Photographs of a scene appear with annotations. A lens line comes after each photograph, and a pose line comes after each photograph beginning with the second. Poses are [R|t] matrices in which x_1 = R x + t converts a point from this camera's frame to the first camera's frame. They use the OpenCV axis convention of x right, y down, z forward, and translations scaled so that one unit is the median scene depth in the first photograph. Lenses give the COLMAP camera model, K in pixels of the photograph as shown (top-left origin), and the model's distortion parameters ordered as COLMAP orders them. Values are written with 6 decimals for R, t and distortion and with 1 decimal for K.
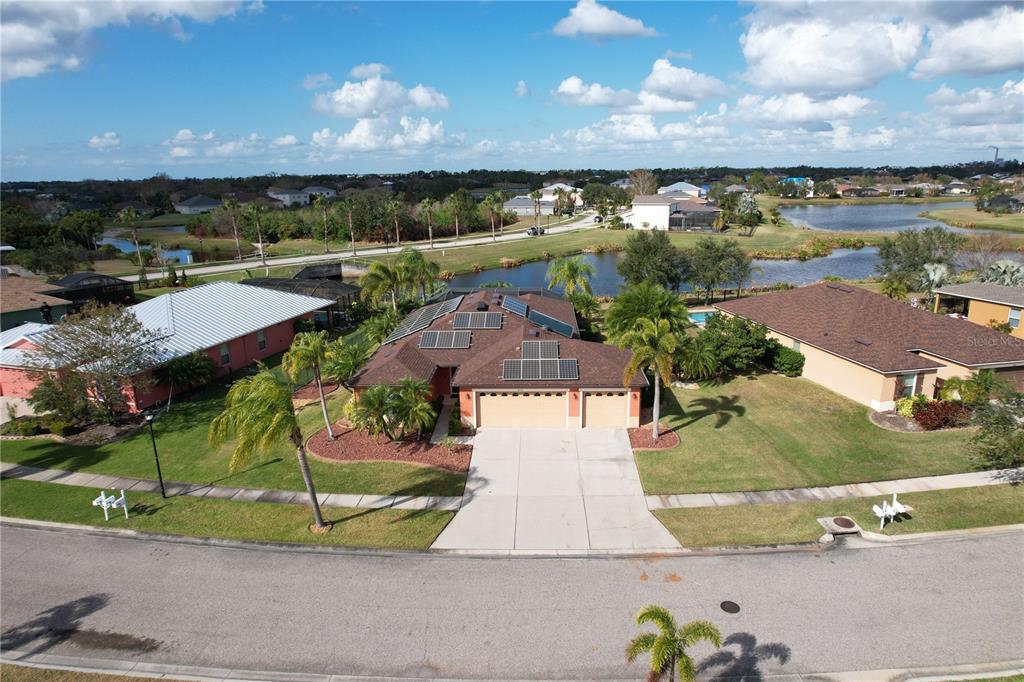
lens RADIAL K [[655.2, 0, 513.7], [0, 655.2, 339.4], [0, 0, 1]] dist [-0.086901, 0.080209]
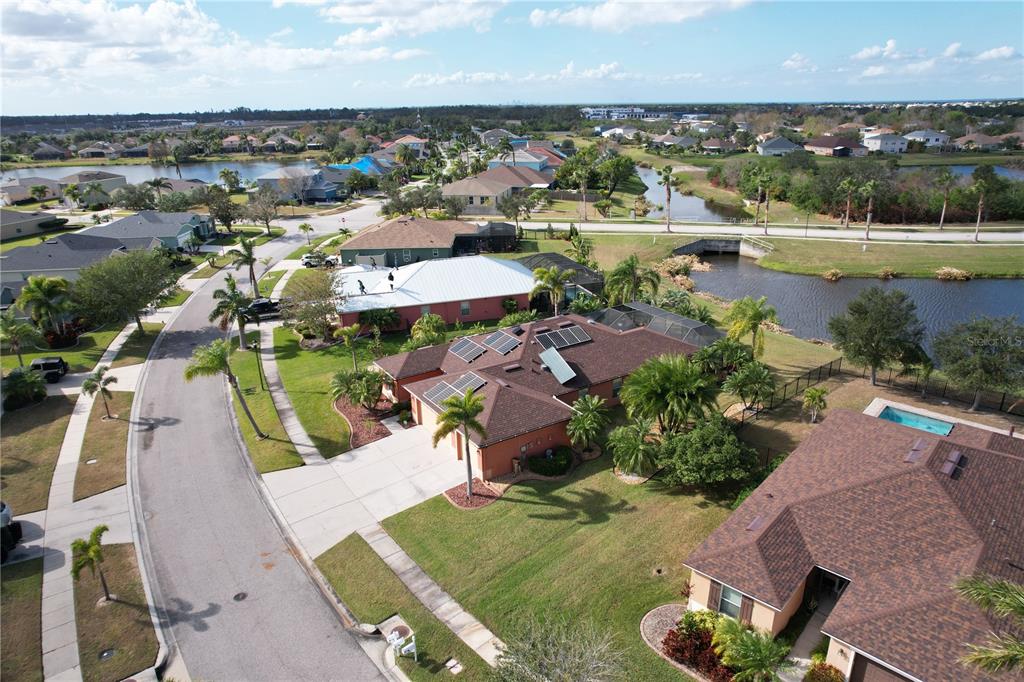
lens RADIAL K [[655.2, 0, 513.7], [0, 655.2, 339.4], [0, 0, 1]] dist [-0.086901, 0.080209]
pose [[0.577031, 0.282603, -0.766271, 0.990634], [-0.194089, 0.958798, 0.207451, -0.327121], [0.793325, 0.029019, 0.608107, 0.378115]]
